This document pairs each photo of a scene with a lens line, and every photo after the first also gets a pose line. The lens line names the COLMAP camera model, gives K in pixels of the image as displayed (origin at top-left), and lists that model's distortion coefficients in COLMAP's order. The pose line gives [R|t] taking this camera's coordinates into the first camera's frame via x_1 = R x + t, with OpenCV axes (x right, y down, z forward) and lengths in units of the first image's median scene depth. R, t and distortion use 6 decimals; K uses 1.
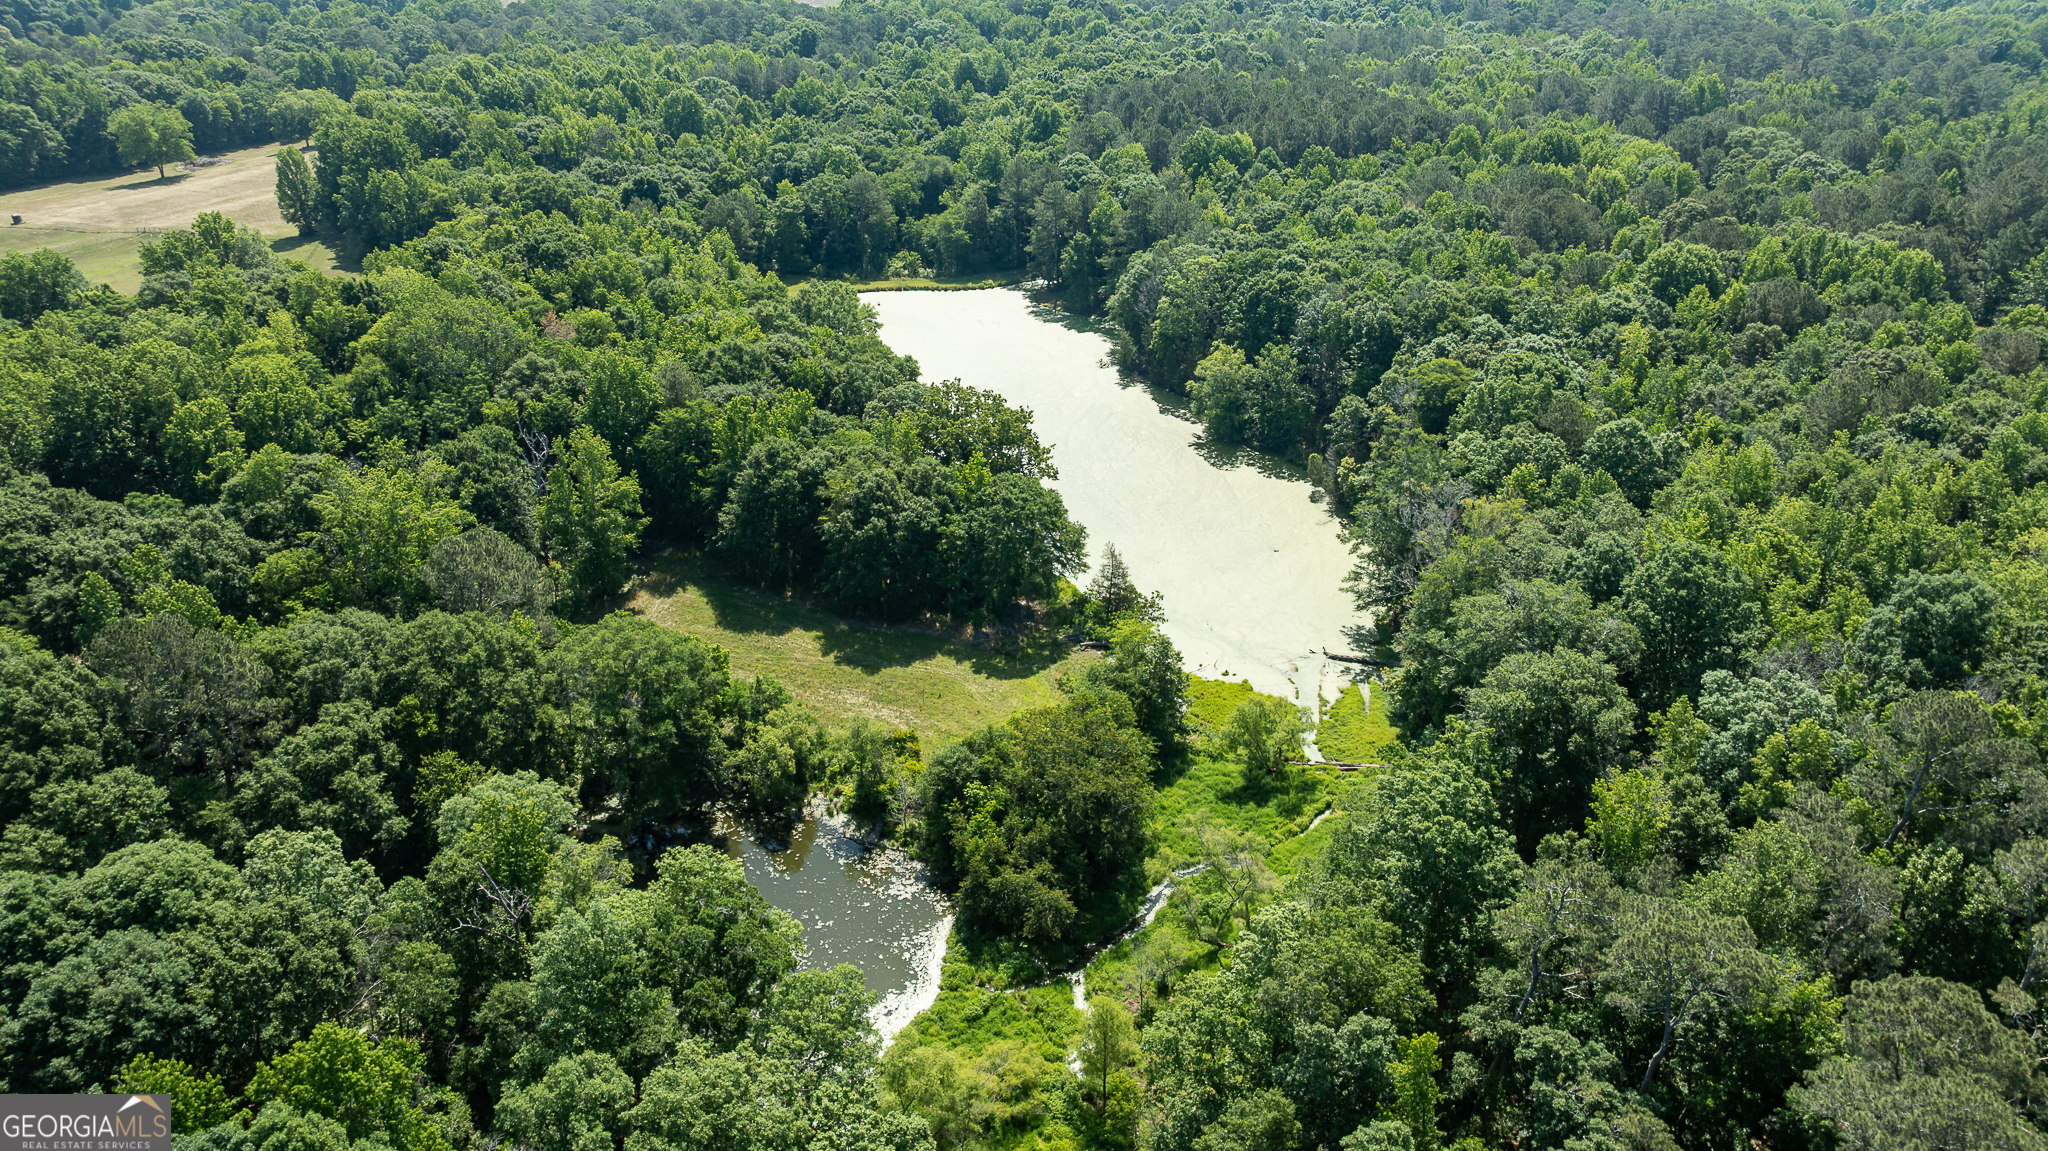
lens RADIAL K [[1441.0, 0, 1026.2], [0, 1441.0, 577.9], [0, 0, 1]] dist [-0.034197, 0.032262]
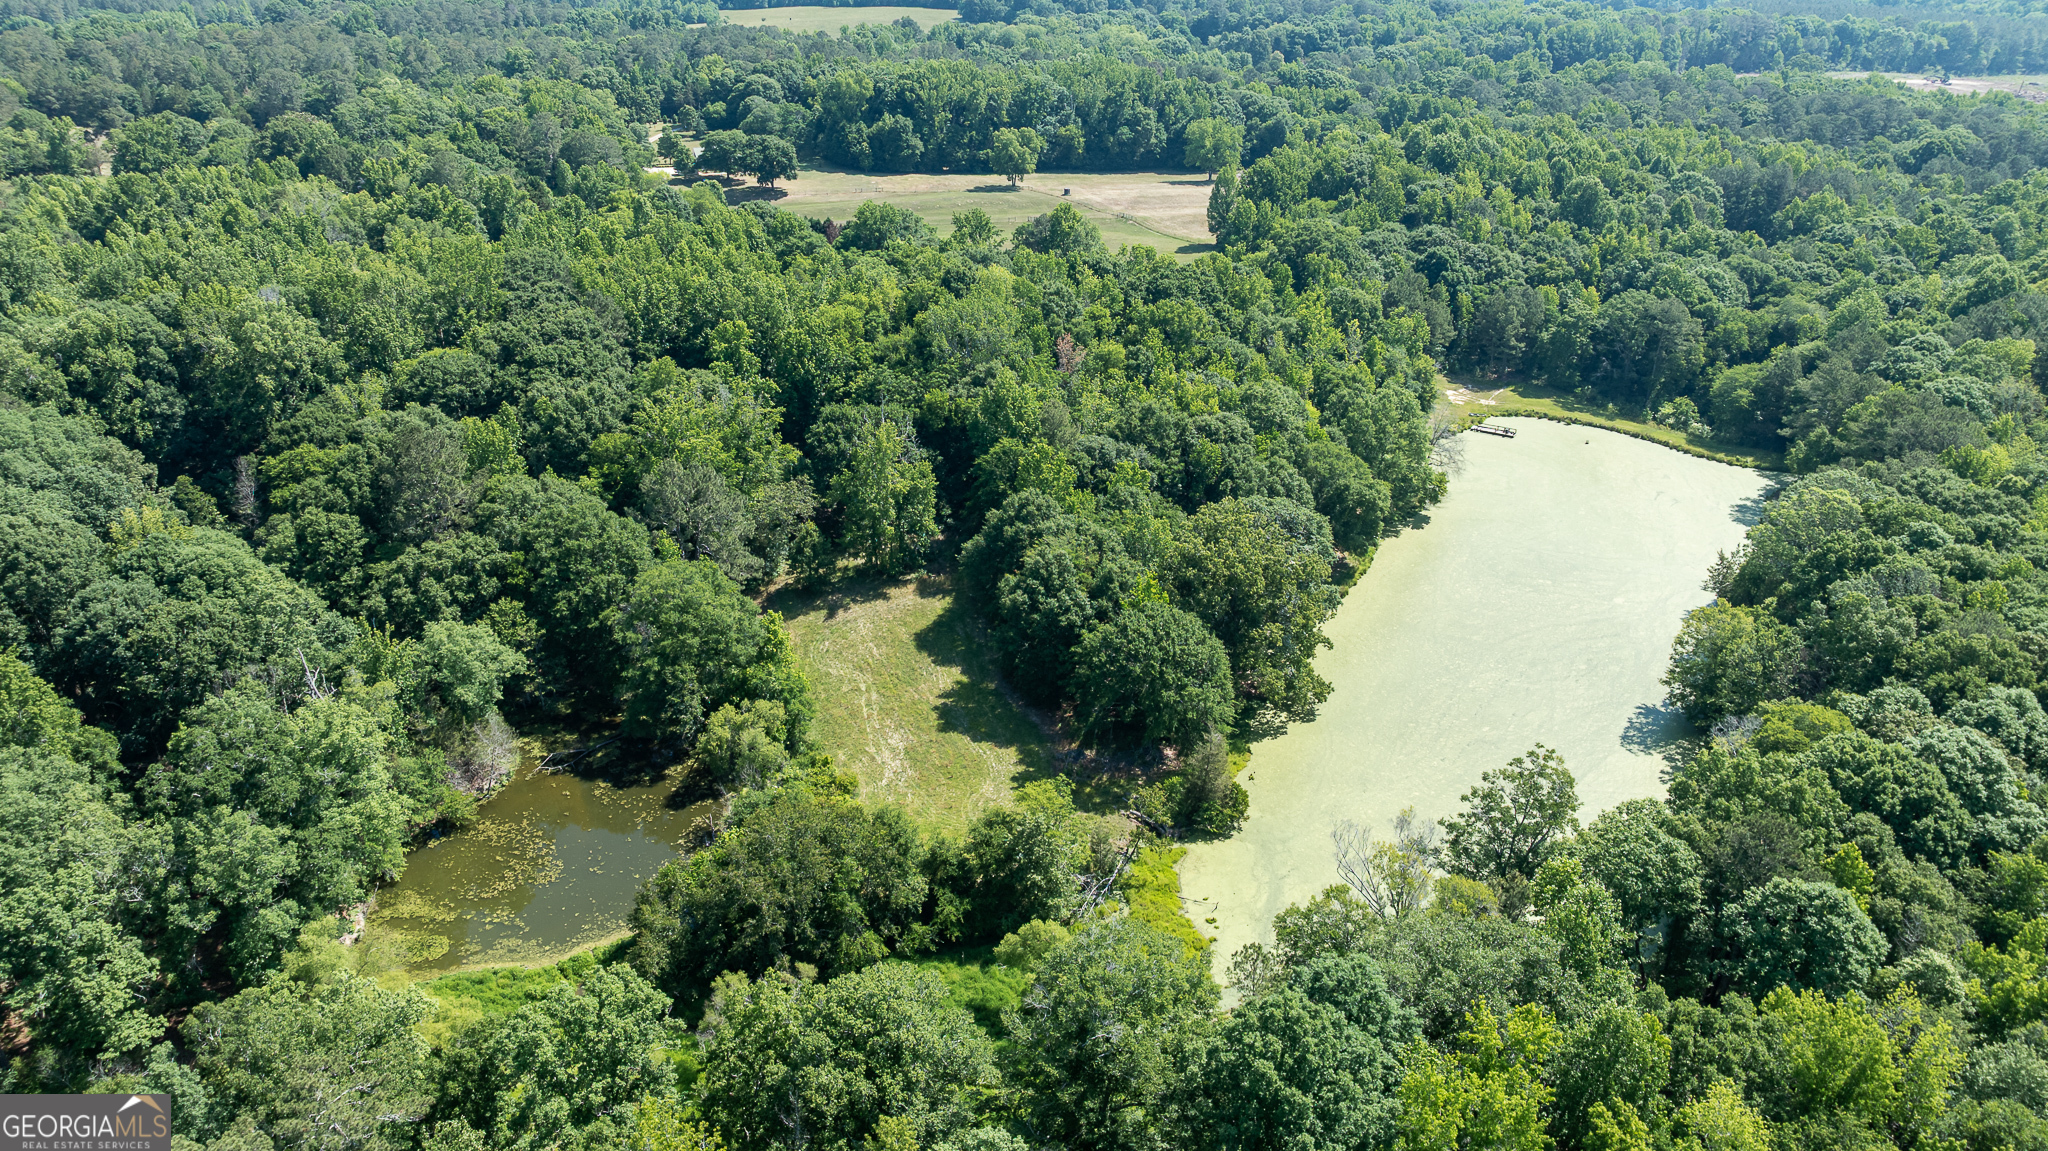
lens RADIAL K [[1441.0, 0, 1025.6], [0, 1441.0, 573.3], [0, 0, 1]] dist [-0.034197, 0.032262]
pose [[0.603603, 0.347550, -0.717546, 0.484995], [-0.375149, 0.917939, 0.129035, -0.147773], [0.703510, 0.191301, 0.684454, 0.272678]]
